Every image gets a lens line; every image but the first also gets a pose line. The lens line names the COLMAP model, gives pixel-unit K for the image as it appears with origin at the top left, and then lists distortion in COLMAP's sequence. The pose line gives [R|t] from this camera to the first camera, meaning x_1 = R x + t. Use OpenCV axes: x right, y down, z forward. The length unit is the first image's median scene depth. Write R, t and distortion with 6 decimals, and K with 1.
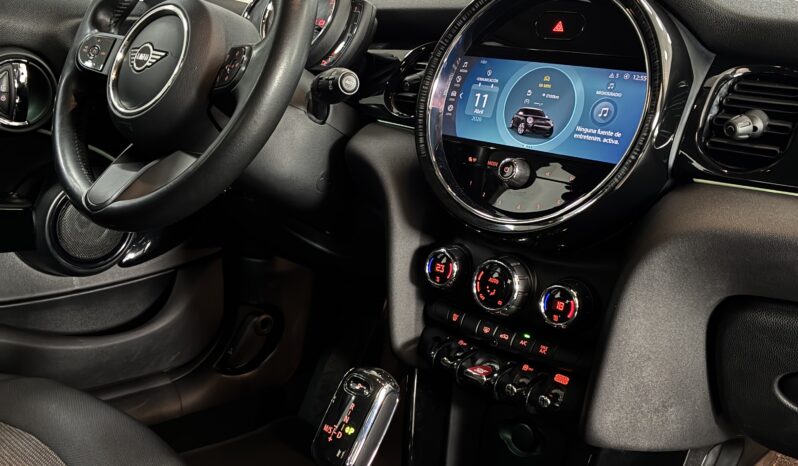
lens RADIAL K [[817.8, 0, 396.6], [0, 817.8, 227.7], [0, 0, 1]] dist [0.119093, -0.271710]
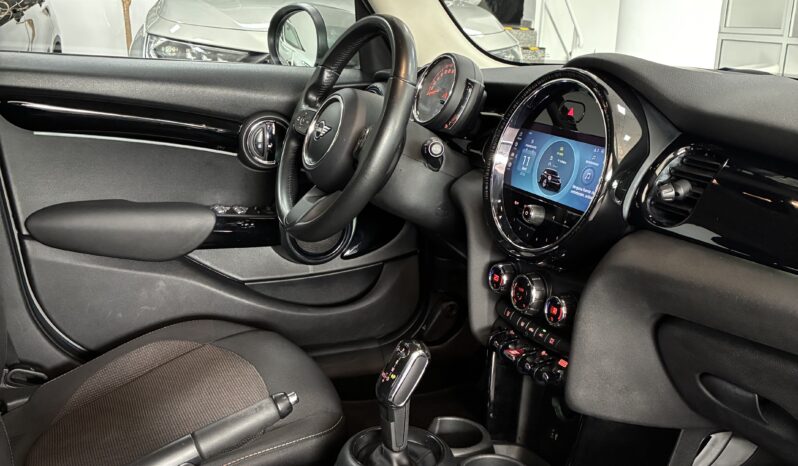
lens RADIAL K [[817.8, 0, 396.6], [0, 817.8, 227.7], [0, 0, 1]] dist [0.119093, -0.271710]
pose [[0.922463, 0.039768, -0.384032, 0.451457], [-0.032926, 0.999160, 0.024377, -0.069228], [0.384679, -0.009843, 0.922998, -0.389703]]
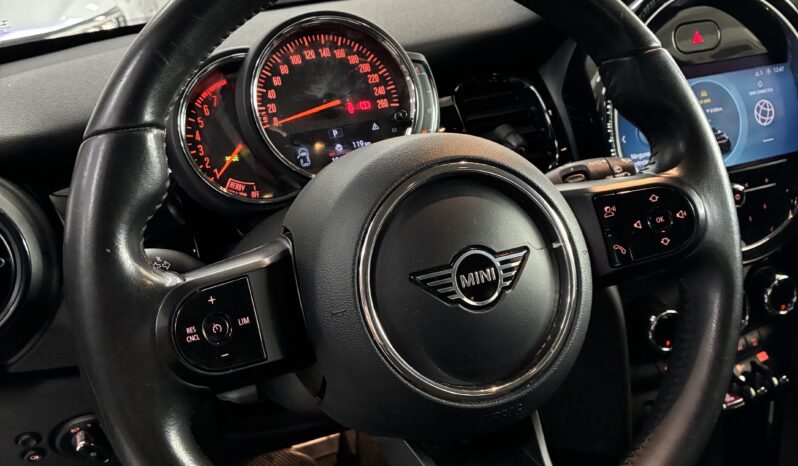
lens RADIAL K [[830.0, 0, 399.0], [0, 830.0, 233.0], [0, 0, 1]] dist [0.037119, -0.018477]
pose [[0.384101, -0.421453, 0.821489, -0.776200], [0.296775, 0.898880, 0.322395, -0.434181], [-0.874294, 0.119965, 0.470338, 0.847359]]
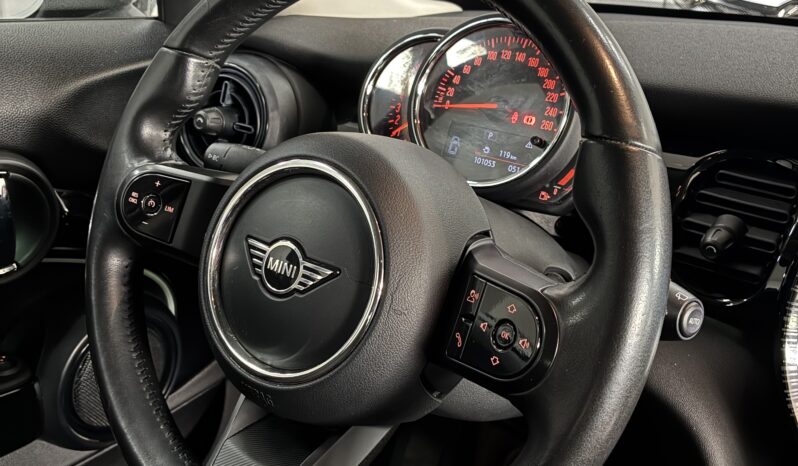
lens RADIAL K [[817.8, 0, 396.6], [0, 817.8, 227.7], [0, 0, 1]] dist [0.119093, -0.271710]
pose [[0.994133, -0.059819, 0.090115, -0.296215], [0.043469, 0.983863, 0.173562, -0.340098], [-0.099043, -0.168627, 0.980691, 0.504548]]
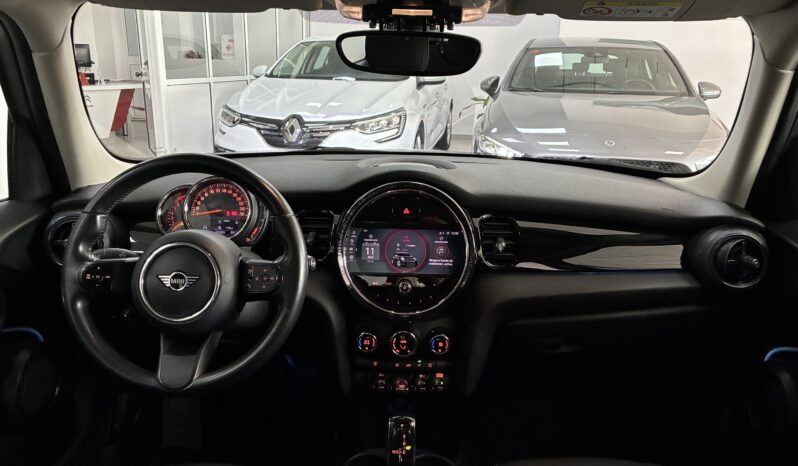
lens RADIAL K [[617.1, 0, 399.0], [0, 617.1, 233.0], [0, 0, 1]] dist [0.064734, -0.083338]
pose [[0.747337, -0.252455, 0.614617, -0.718510], [0.185460, 0.967500, 0.171895, -0.434740], [-0.638038, -0.014477, 0.769869, -0.129474]]
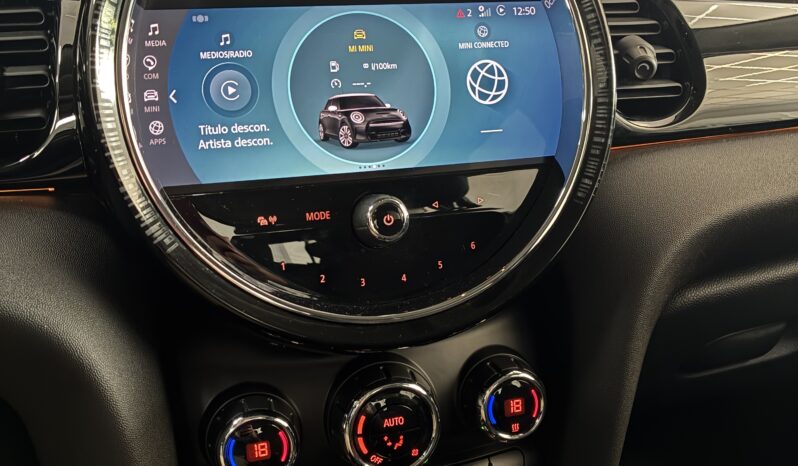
lens RADIAL K [[817.8, 0, 396.6], [0, 817.8, 227.7], [0, 0, 1]] dist [0.119093, -0.271710]
pose [[0.508275, -0.333047, 0.794189, -0.259655], [0.247411, 0.939789, 0.235763, -0.177283], [-0.824890, 0.076659, 0.560071, 0.670506]]
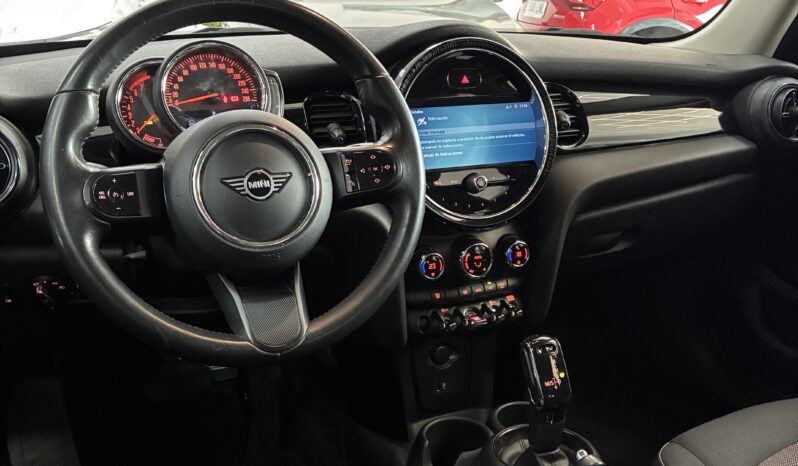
lens RADIAL K [[817.8, 0, 396.6], [0, 817.8, 227.7], [0, 0, 1]] dist [0.119093, -0.271710]
pose [[0.400768, -0.346035, 0.848319, -1.135725], [0.216259, 0.935495, 0.279429, -0.415307], [-0.890290, 0.071470, 0.449750, 0.456438]]
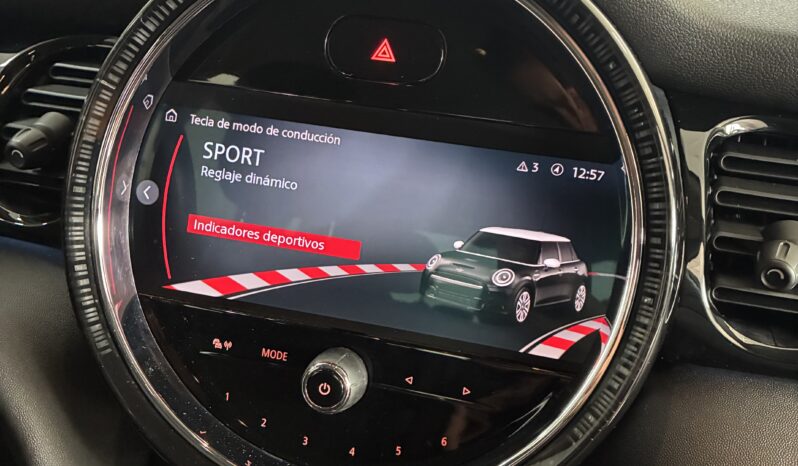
lens RADIAL K [[817.8, 0, 396.6], [0, 817.8, 227.7], [0, 0, 1]] dist [0.119093, -0.271710]
pose [[0.882808, -0.171777, 0.437199, -0.010502], [0.101023, 0.978387, 0.180425, -0.221372], [-0.458743, -0.115113, 0.881081, 0.567698]]
